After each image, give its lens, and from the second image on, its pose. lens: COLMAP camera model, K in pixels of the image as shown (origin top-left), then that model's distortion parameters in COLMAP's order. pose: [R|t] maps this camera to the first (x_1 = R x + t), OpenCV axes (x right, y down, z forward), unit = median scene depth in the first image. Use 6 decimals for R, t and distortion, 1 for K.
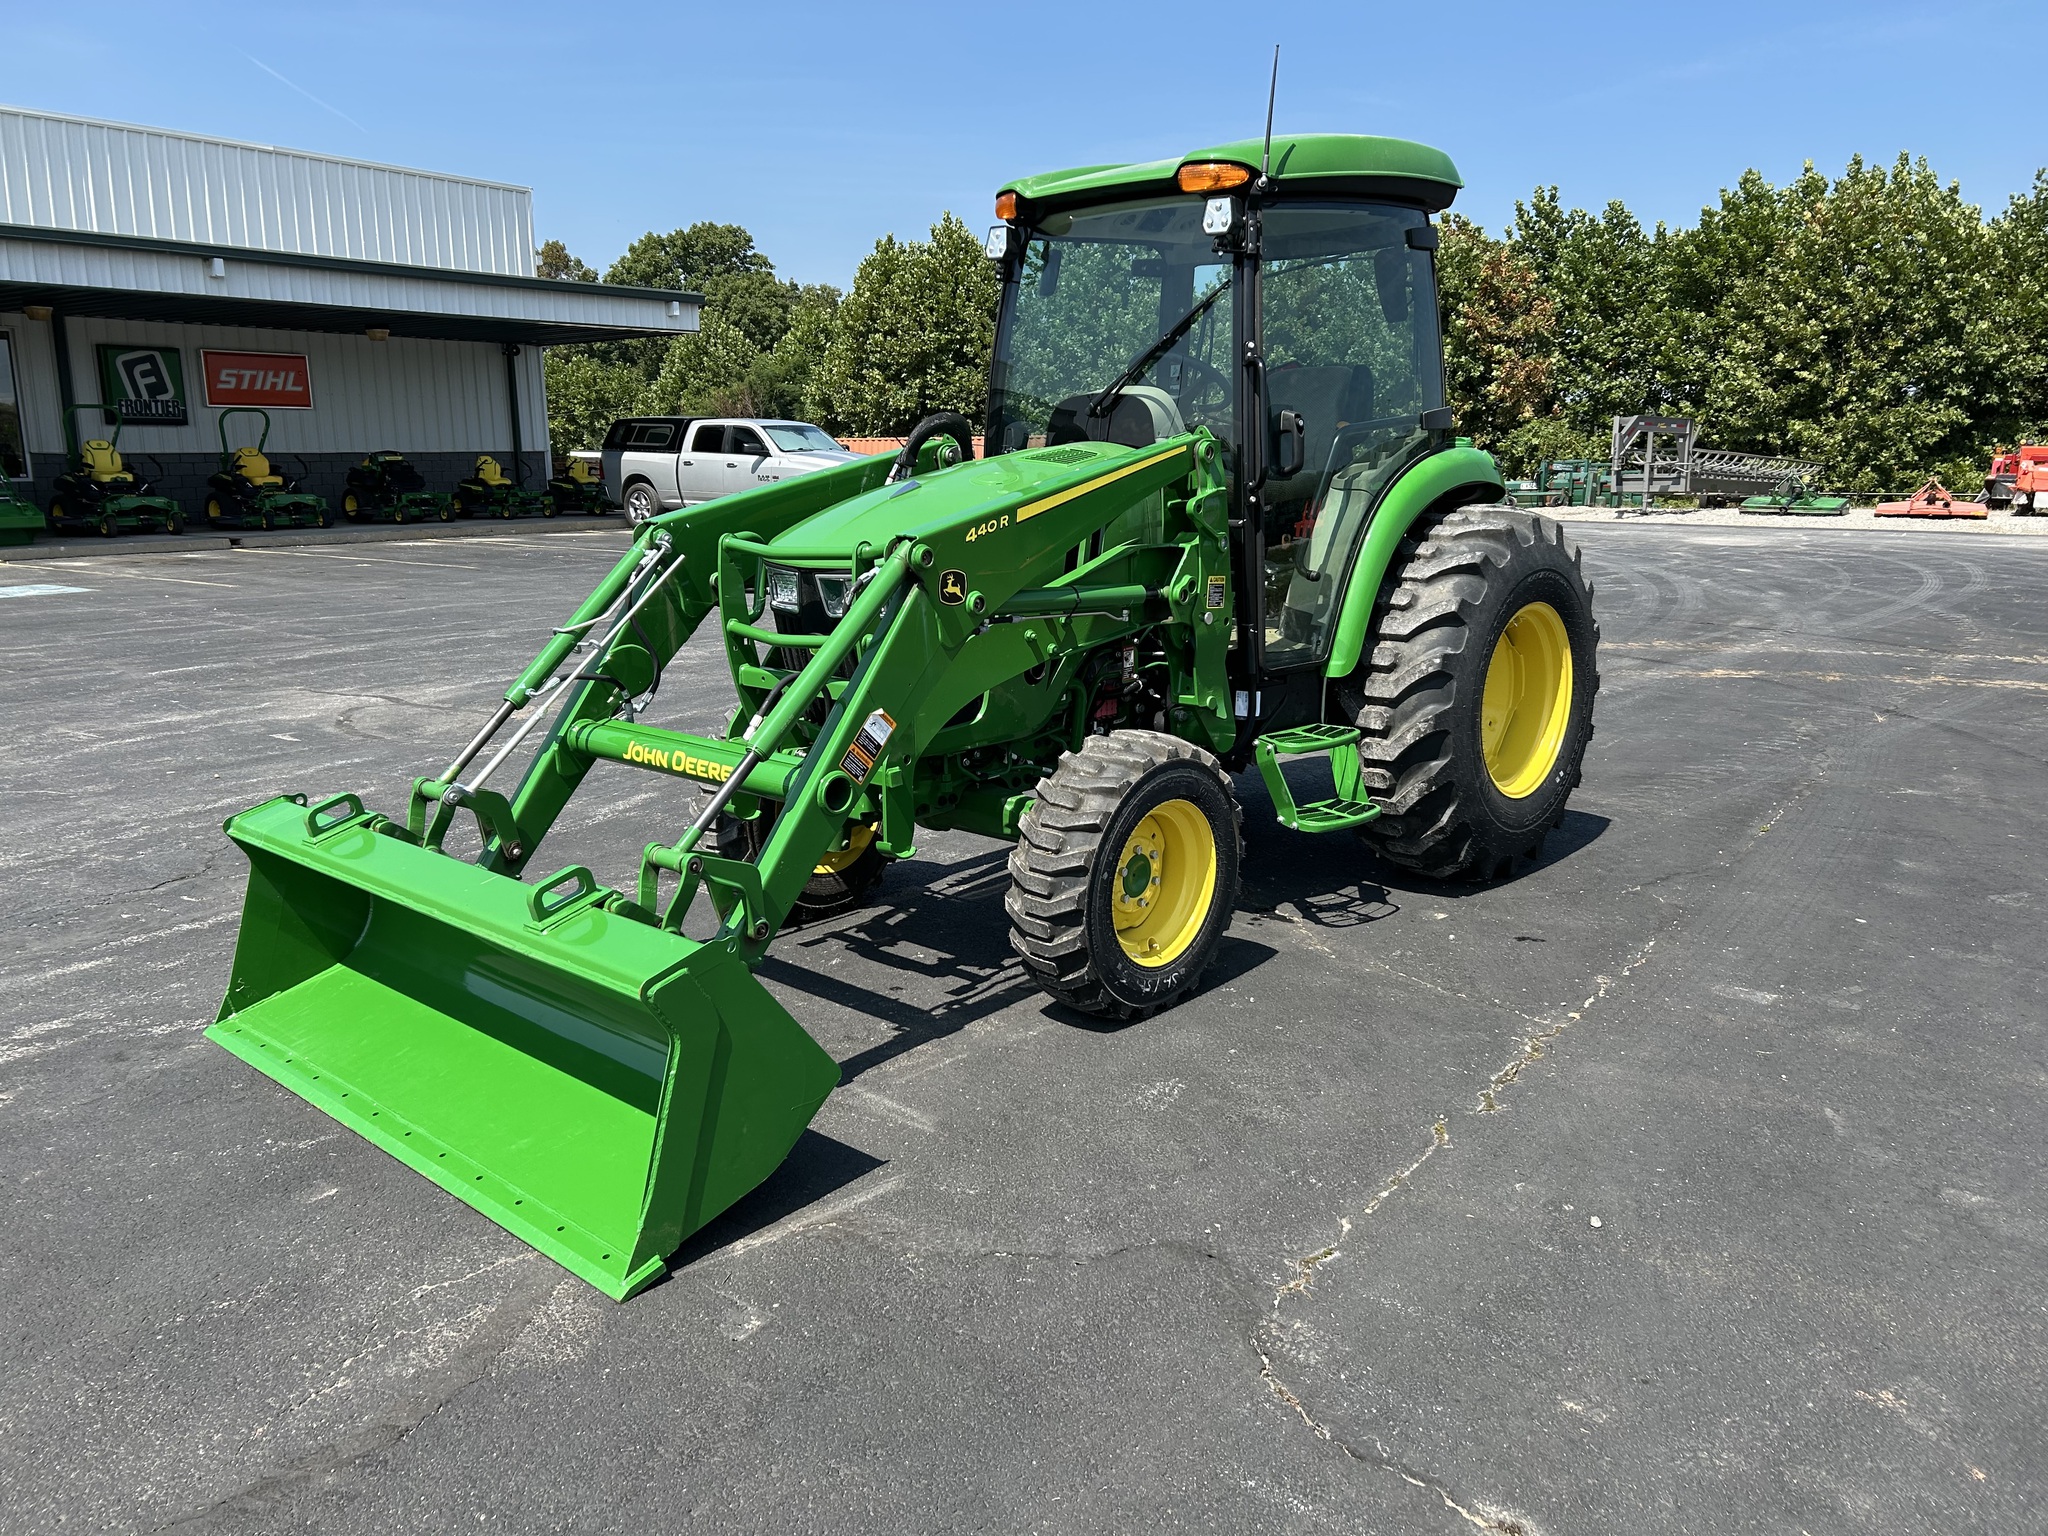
lens RADIAL K [[1539.8, 0, 1012.7], [0, 1539.8, 765.4], [0, 0, 1]] dist [0.062364, -0.068391]
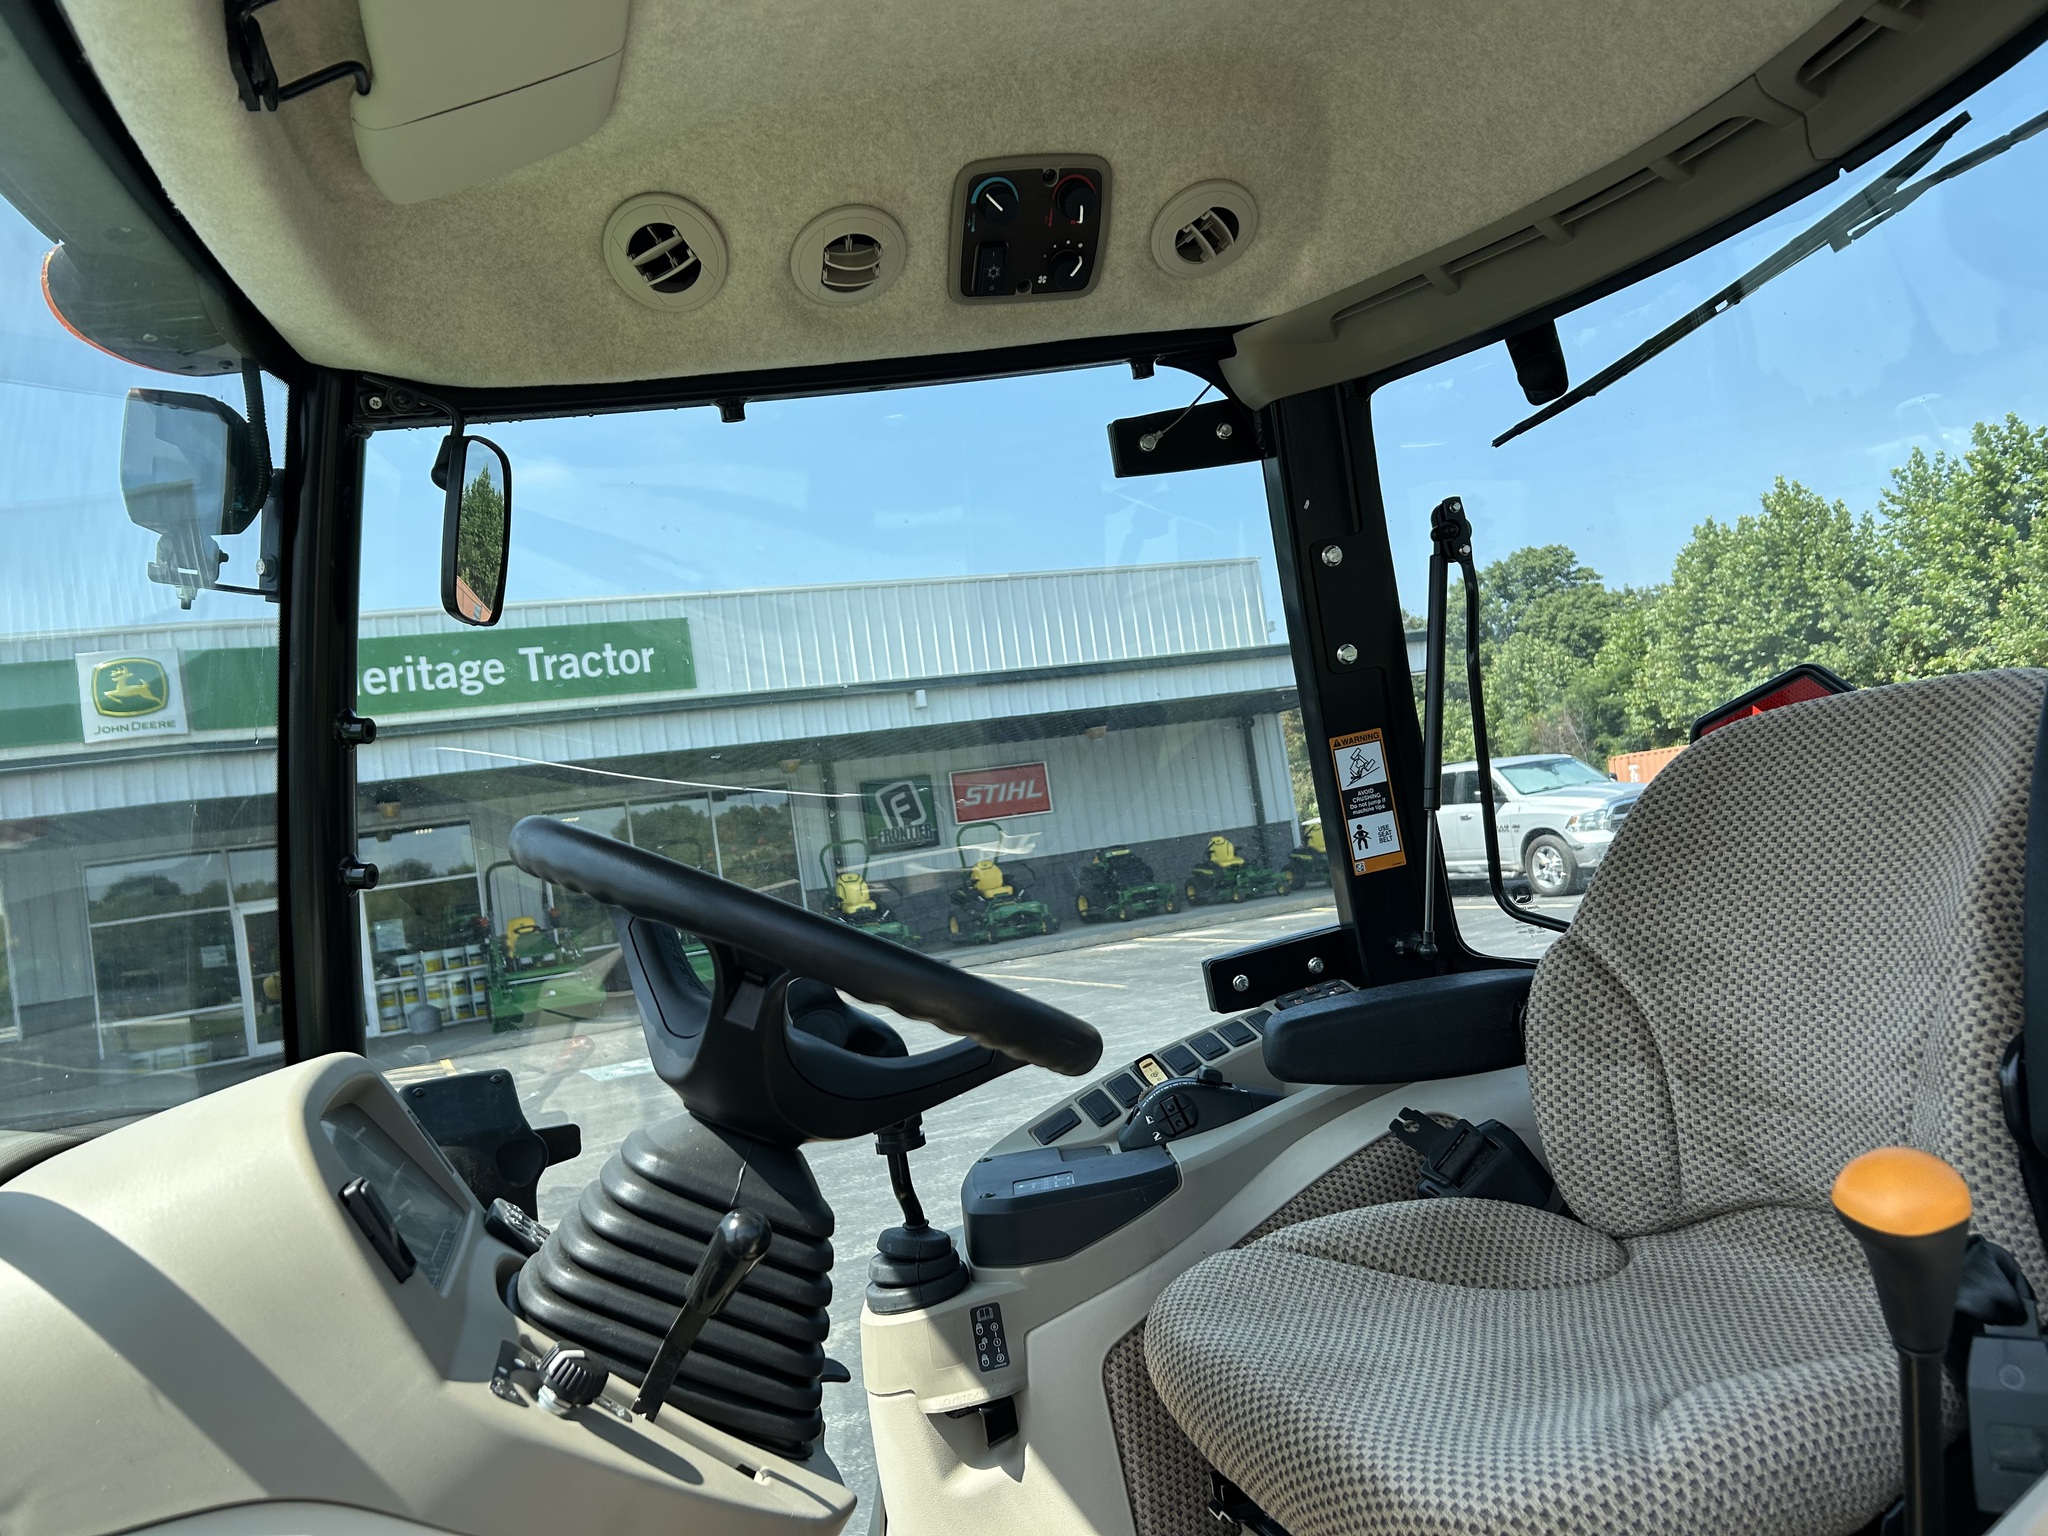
lens RADIAL K [[1539.8, 0, 1030.8], [0, 1539.8, 777.9], [0, 0, 1]] dist [0.062364, -0.068391]
pose [[0.853546, -0.133496, -0.503625, 0.045117], [0.028583, 0.977160, -0.210572, -0.046264], [0.520233, 0.165337, 0.837867, 0.174218]]
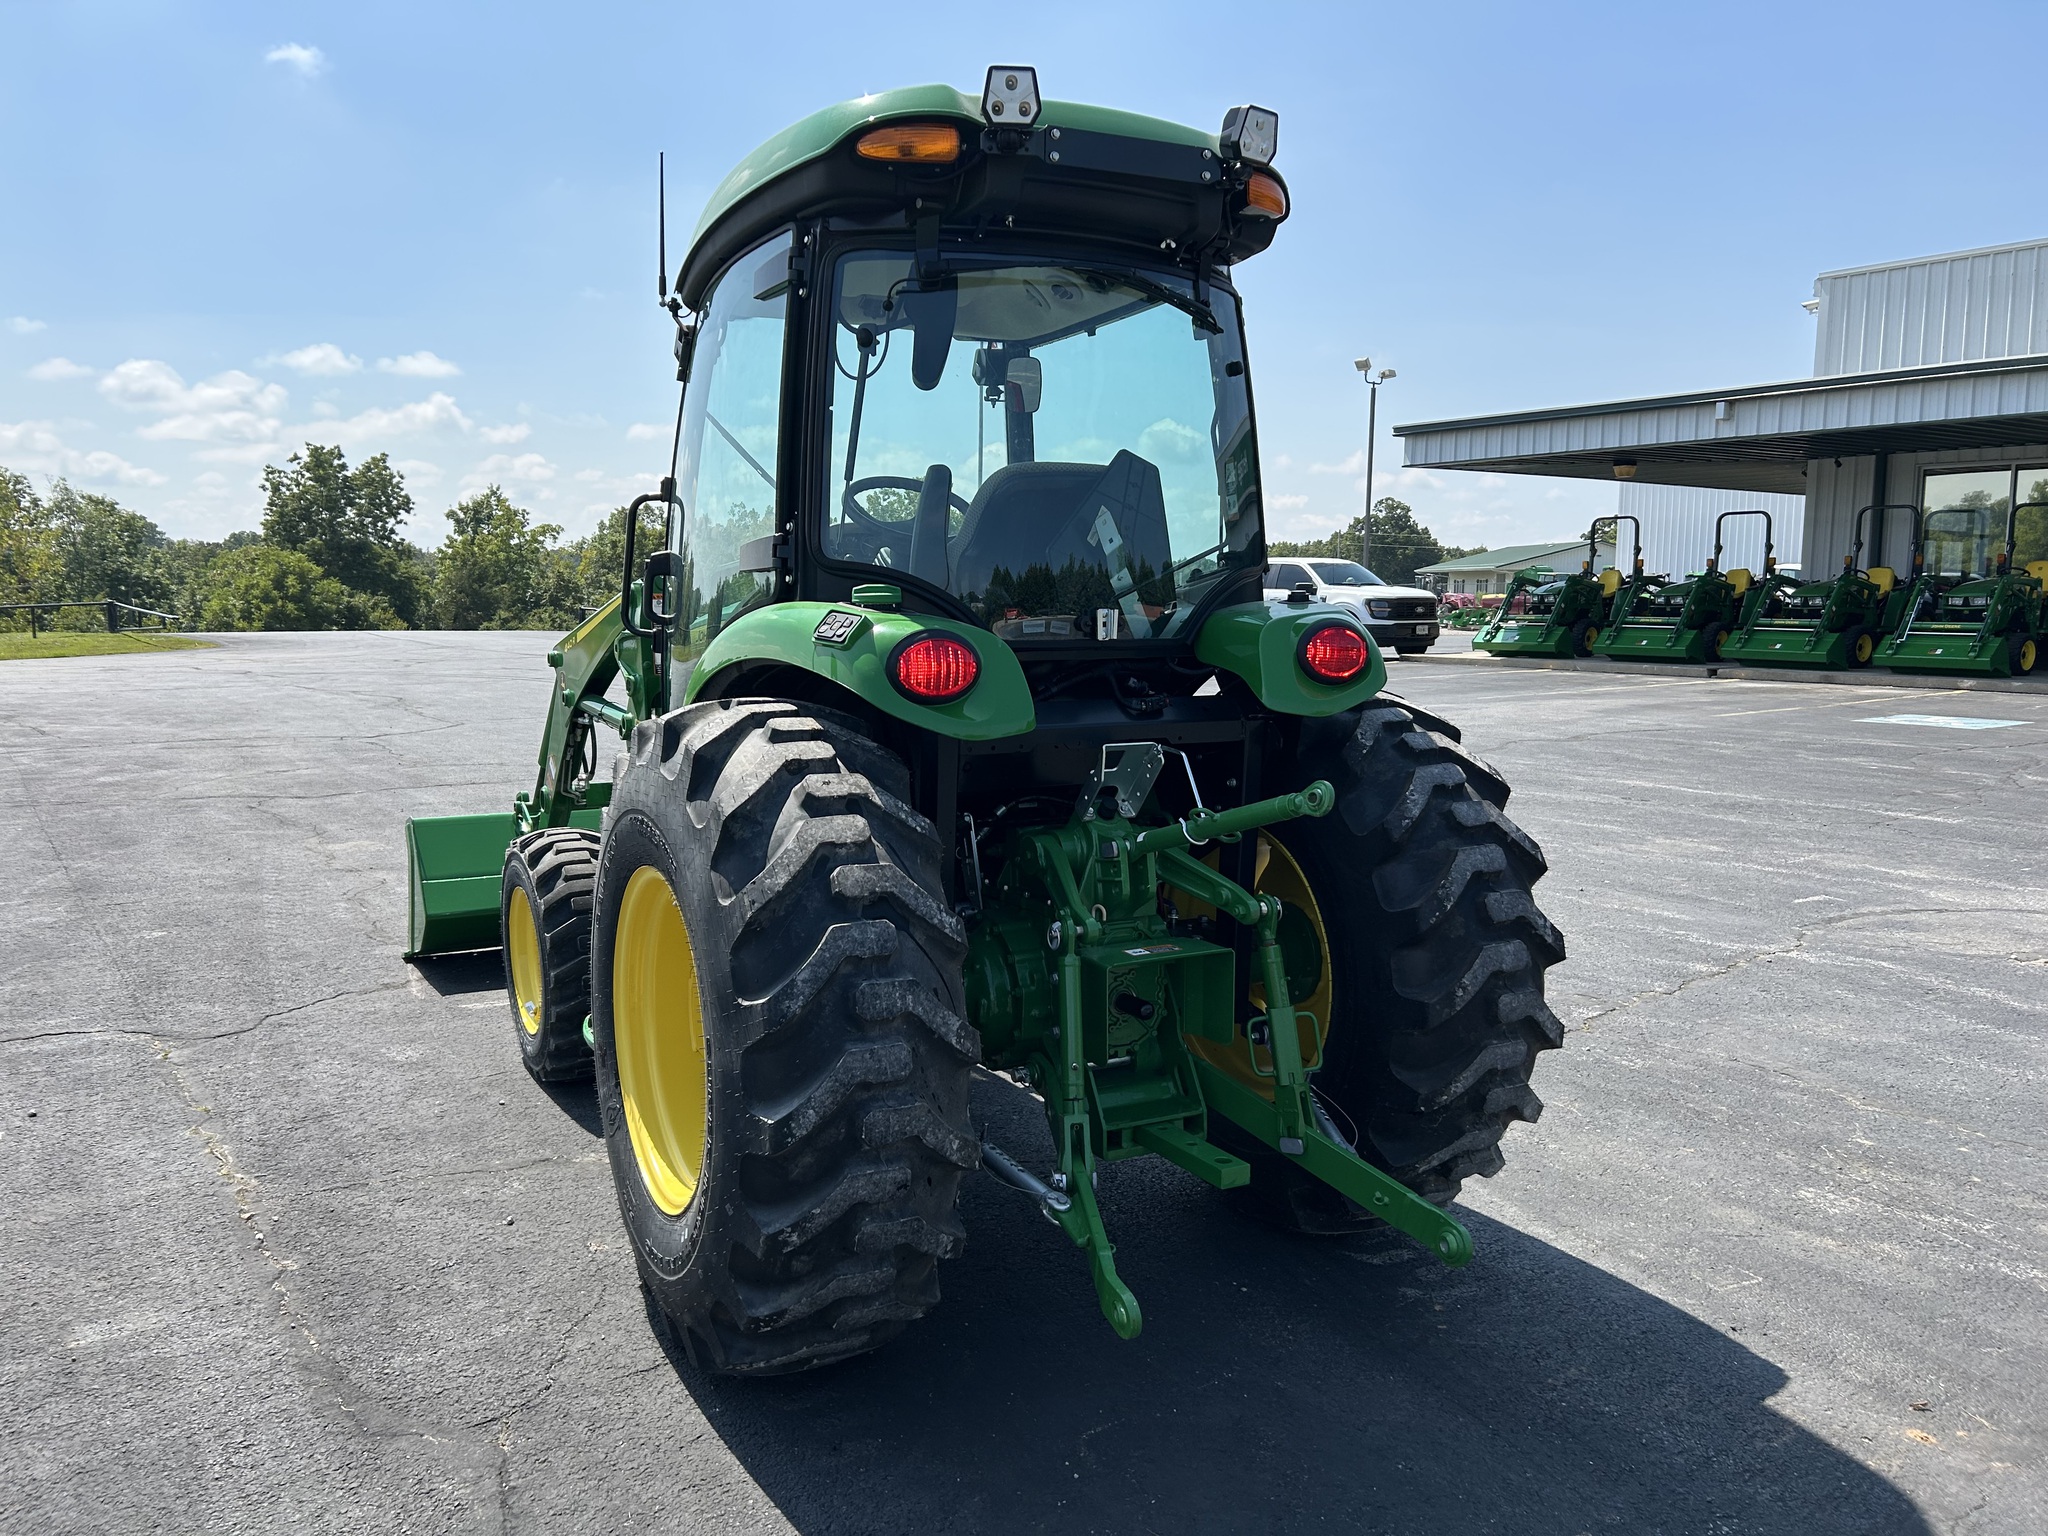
lens RADIAL K [[1539.8, 0, 1007.1], [0, 1539.8, 753.6], [0, 0, 1]] dist [0.062364, -0.068391]
pose [[-0.321607, 0.111515, -0.940284, 0.170619], [-0.190797, 0.965040, 0.179709, -0.056465], [0.927451, 0.237198, -0.289087, 0.263853]]
